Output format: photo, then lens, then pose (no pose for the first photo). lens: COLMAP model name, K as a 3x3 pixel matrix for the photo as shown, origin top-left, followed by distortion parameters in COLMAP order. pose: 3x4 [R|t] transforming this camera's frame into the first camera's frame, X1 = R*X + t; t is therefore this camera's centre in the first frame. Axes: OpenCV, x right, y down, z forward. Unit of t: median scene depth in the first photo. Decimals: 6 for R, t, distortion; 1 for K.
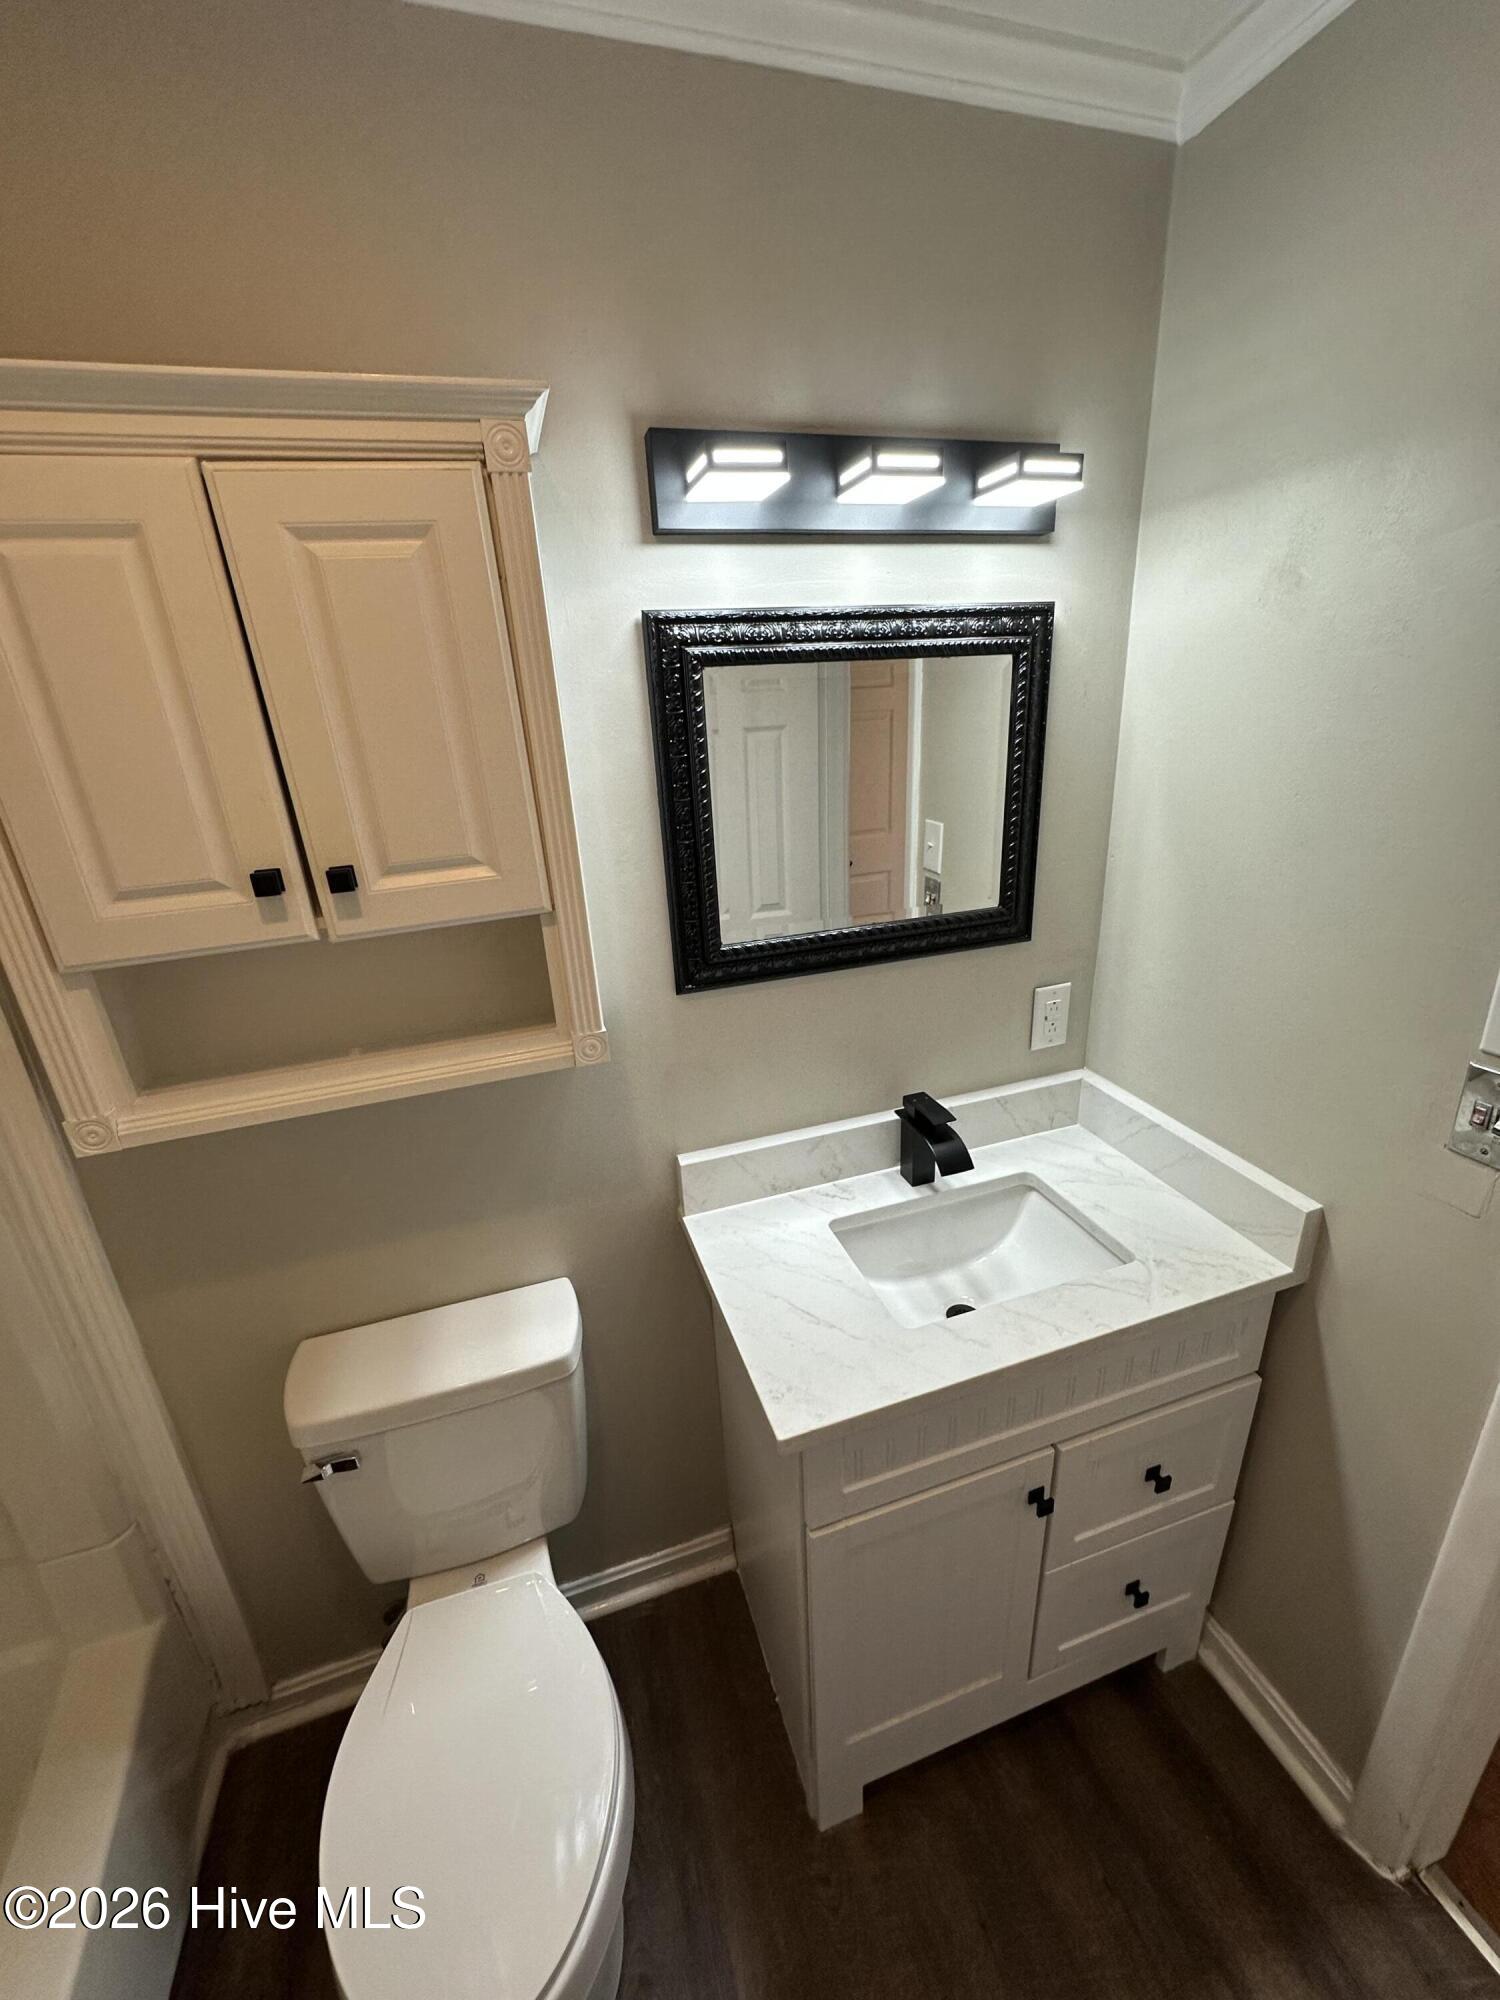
lens RADIAL K [[799.0, 0, 745.2], [0, 799.0, 1003.9], [0, 0, 1]] dist [-0.003110, 0.000088]
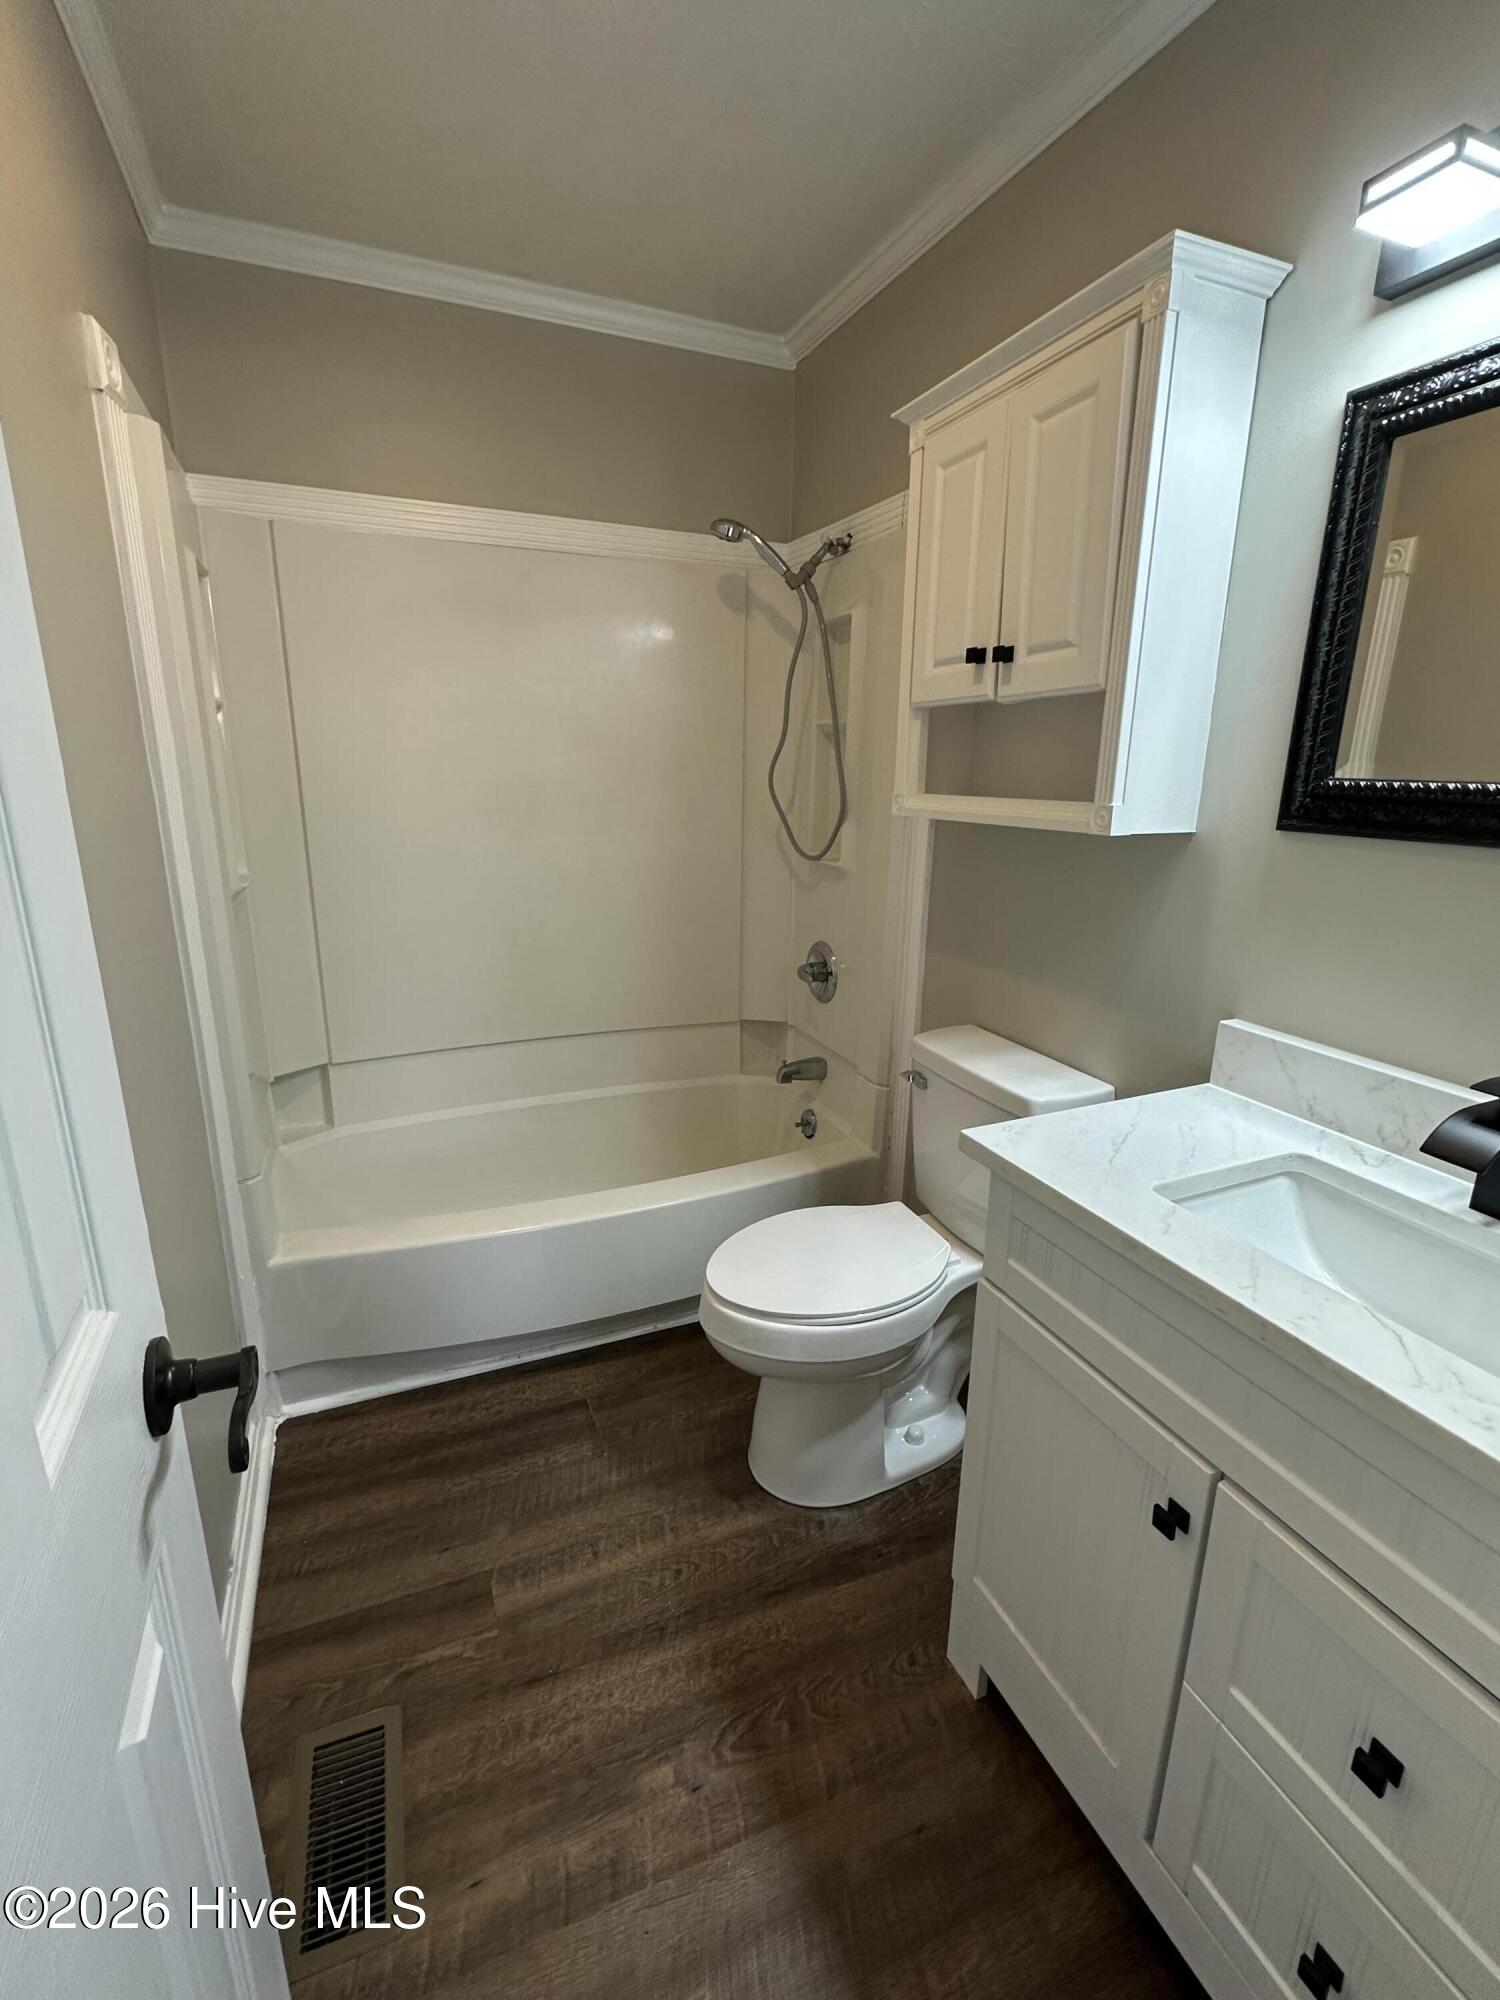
lens RADIAL K [[884.4, 0, 742.0], [0, 884.4, 1000.8], [0, 0, 1]] dist [0.003225, 0.000281]
pose [[0.087019, 0.317669, -0.944200, 1.196161], [-0.362236, 0.893008, 0.267061, 0.156038], [0.928016, 0.318784, 0.192780, 0.408707]]
